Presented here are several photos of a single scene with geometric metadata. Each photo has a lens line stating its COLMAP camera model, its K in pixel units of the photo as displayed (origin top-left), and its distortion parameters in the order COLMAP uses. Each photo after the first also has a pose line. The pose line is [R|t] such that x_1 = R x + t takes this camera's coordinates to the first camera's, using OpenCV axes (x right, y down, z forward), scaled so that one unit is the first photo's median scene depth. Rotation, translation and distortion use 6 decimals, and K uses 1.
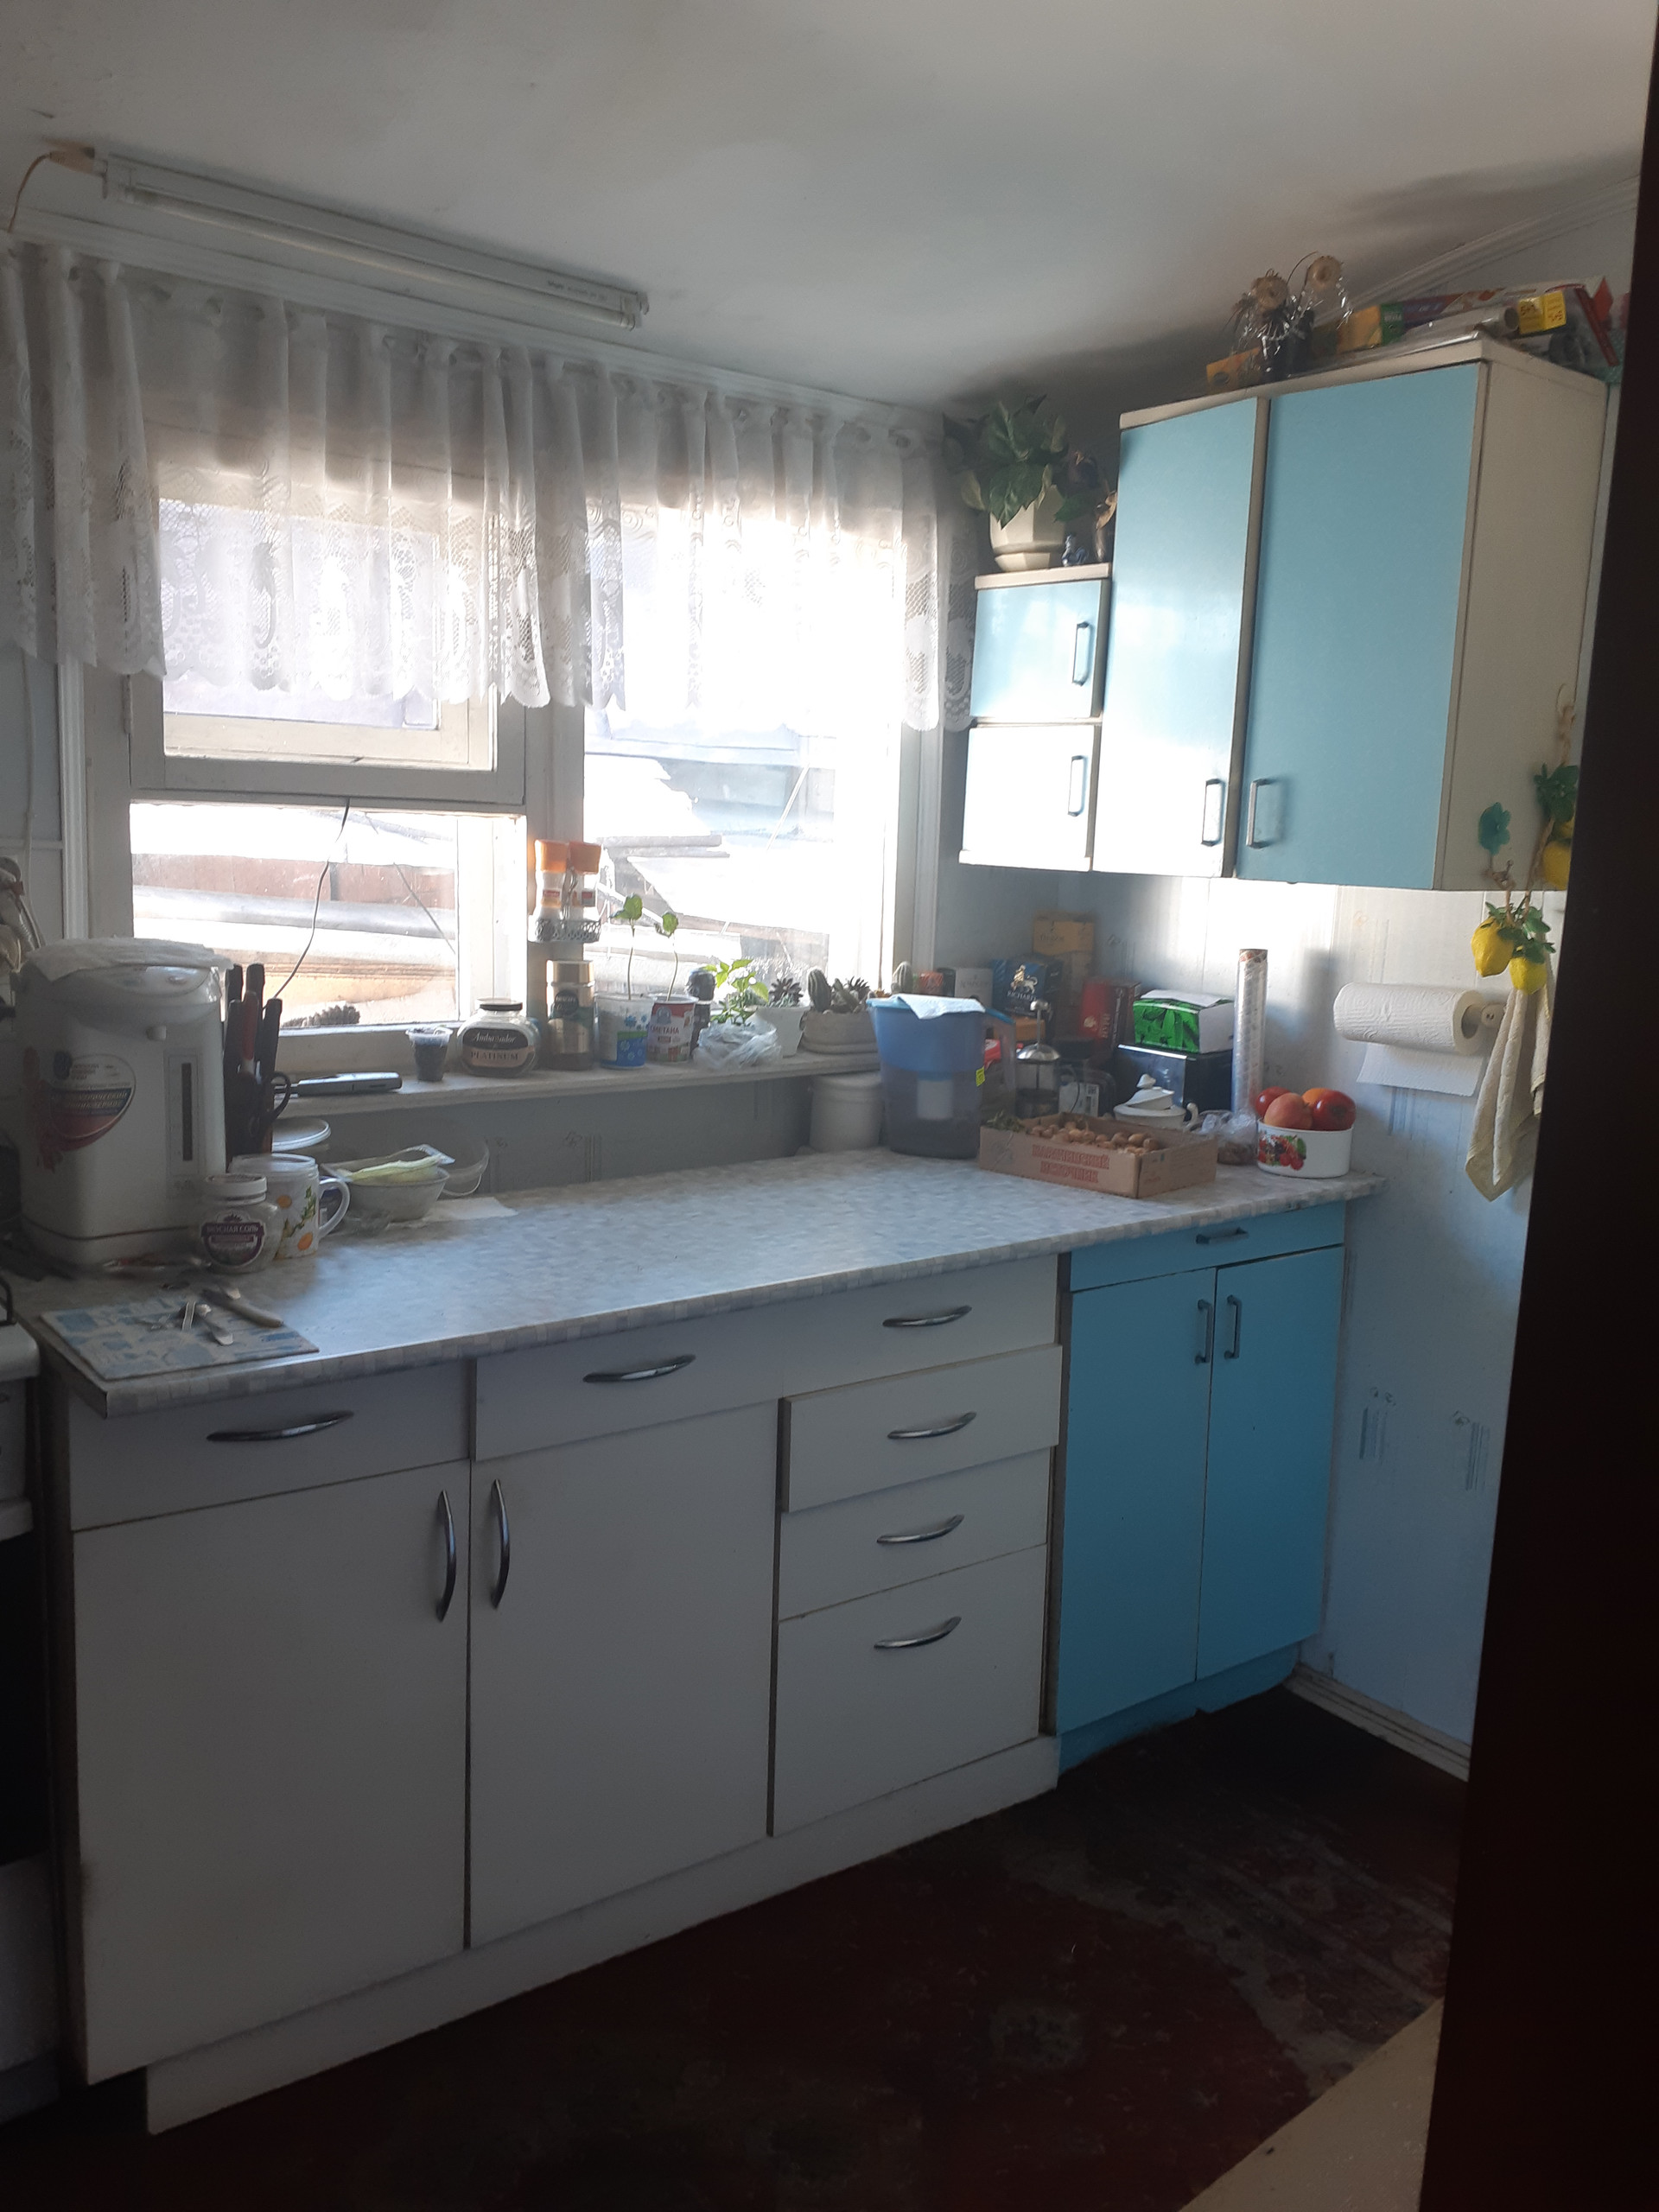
lens RADIAL K [[1739.4, 0, 847.0], [0, 1739.4, 1122.8], [0, 0, 1]] dist [0.115966, -0.174770]
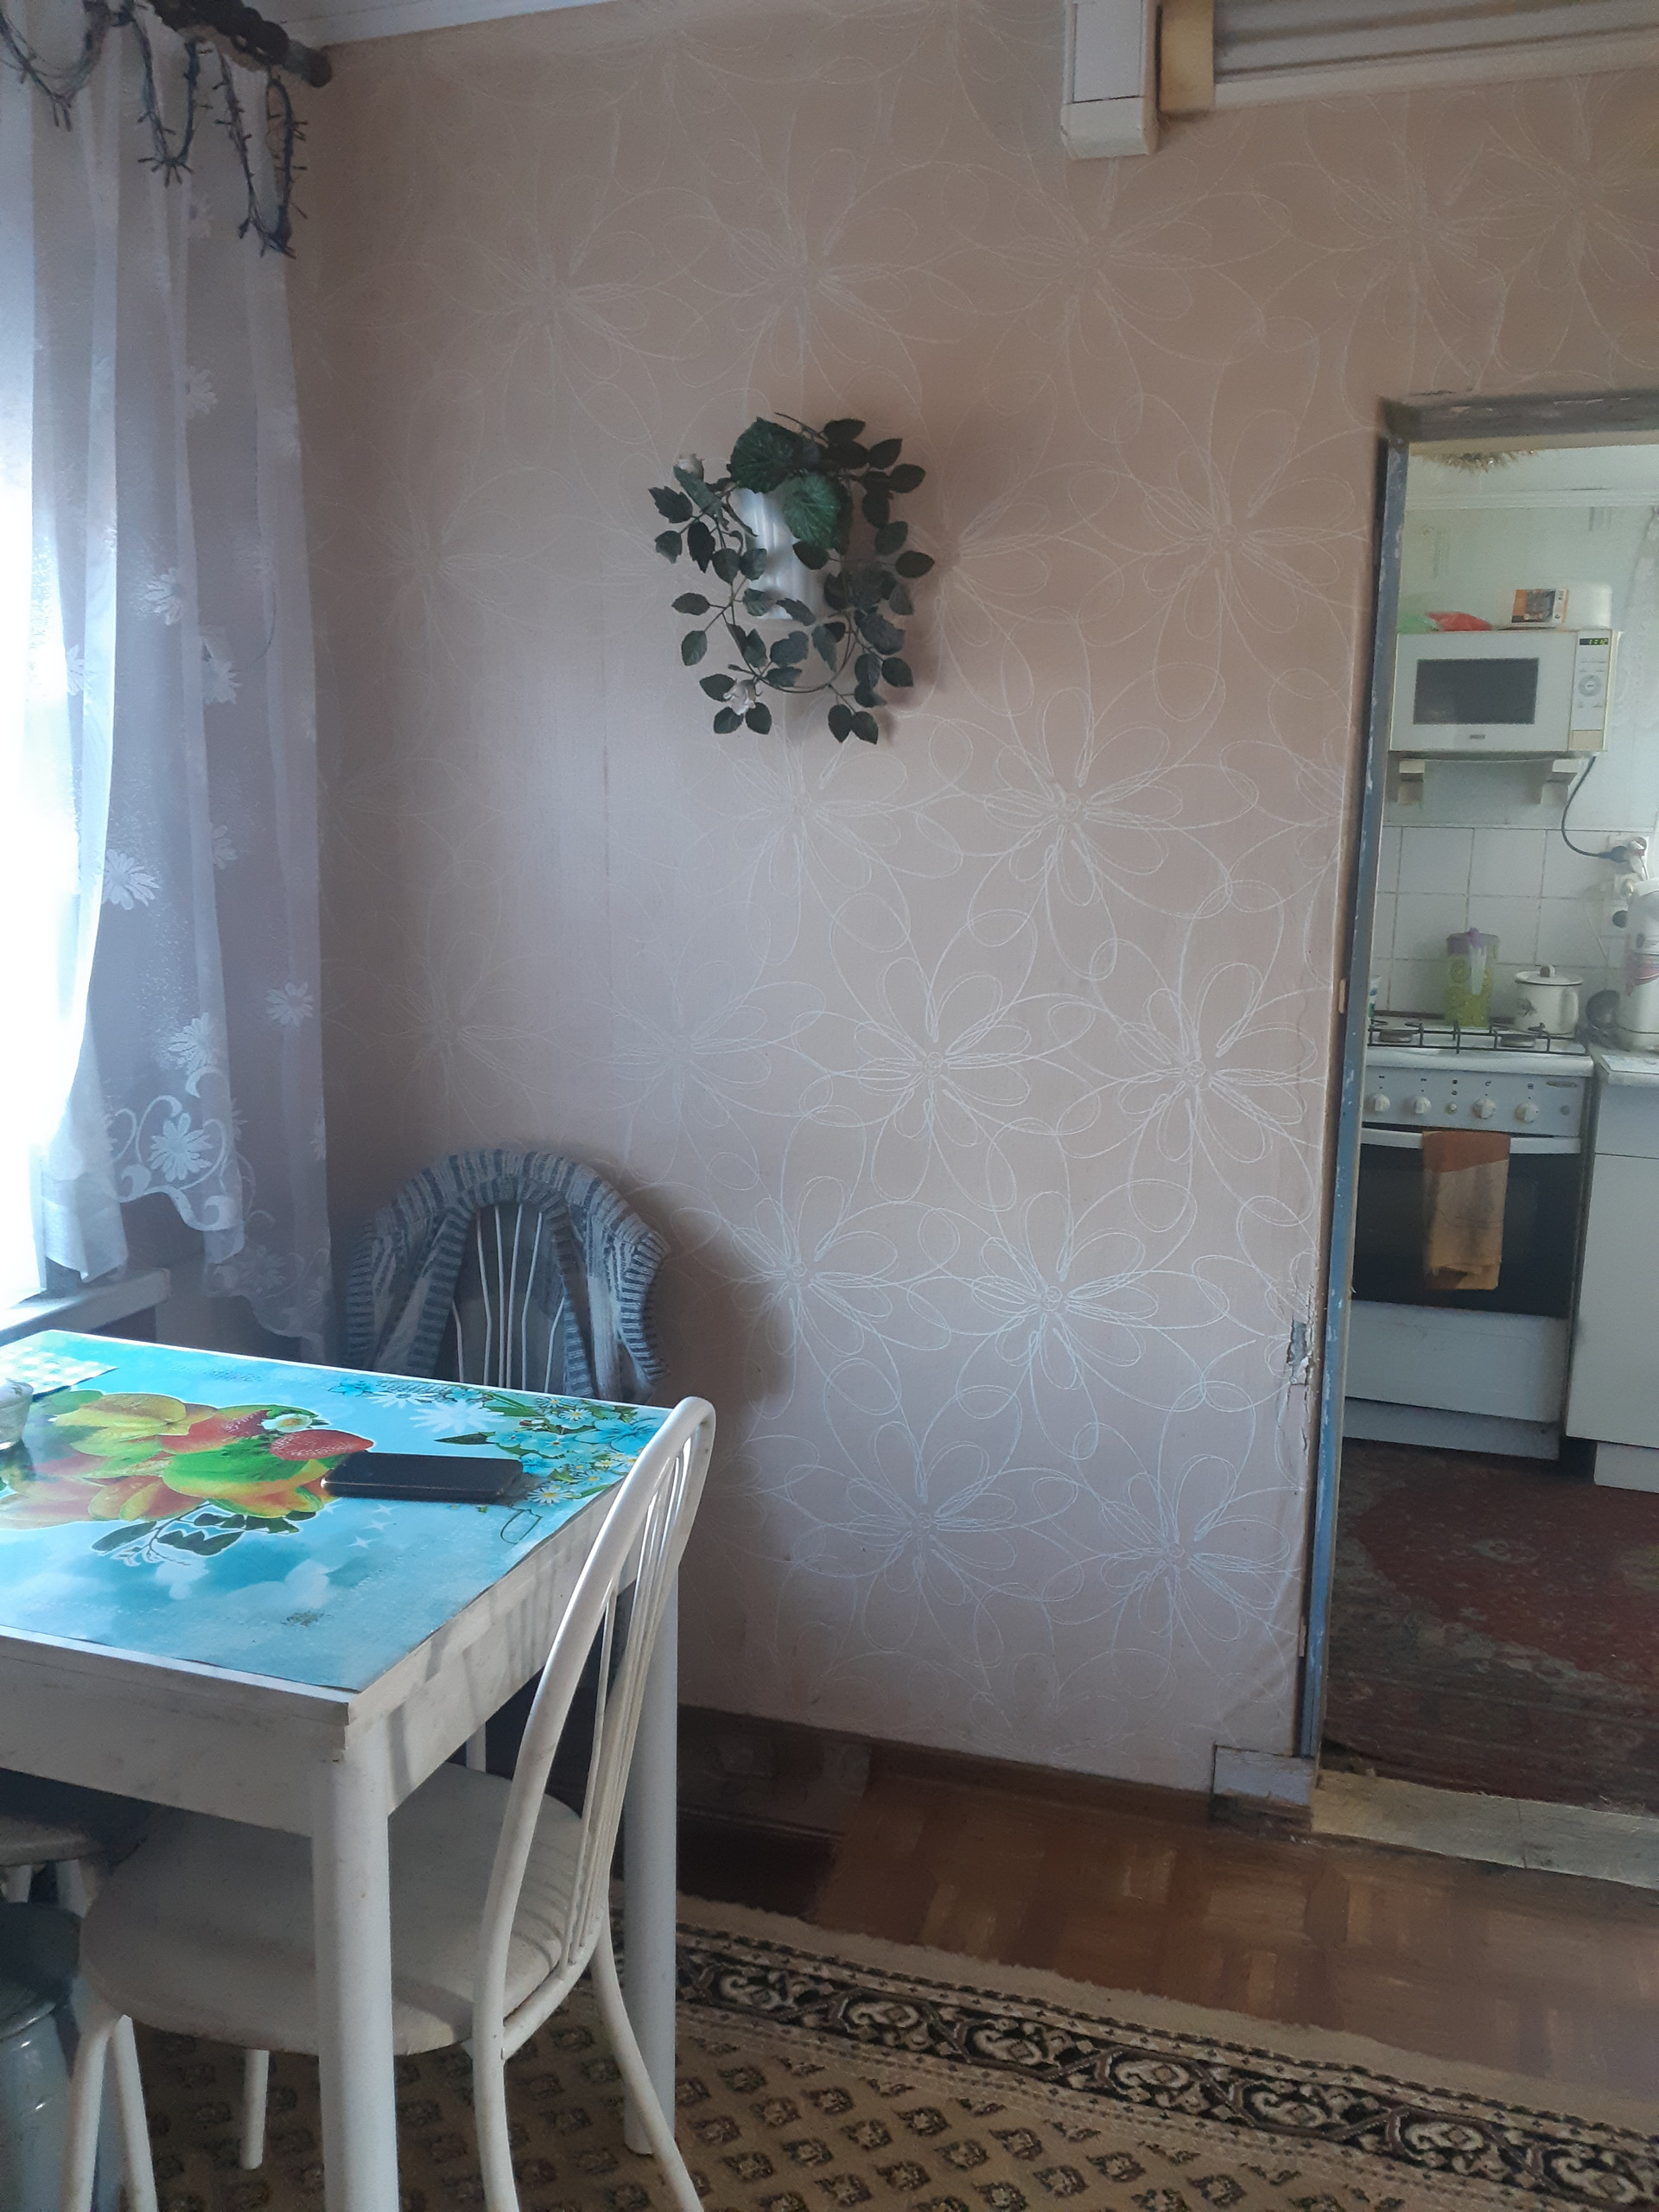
lens RADIAL K [[1739.4, 0, 847.0], [0, 1739.4, 1122.8], [0, 0, 1]] dist [0.115966, -0.174770]
pose [[0.579189, 0.115897, -0.806913, 0.545402], [-0.134023, 0.989911, 0.045982, 0.164585], [0.804101, 0.081513, 0.588878, -0.702339]]
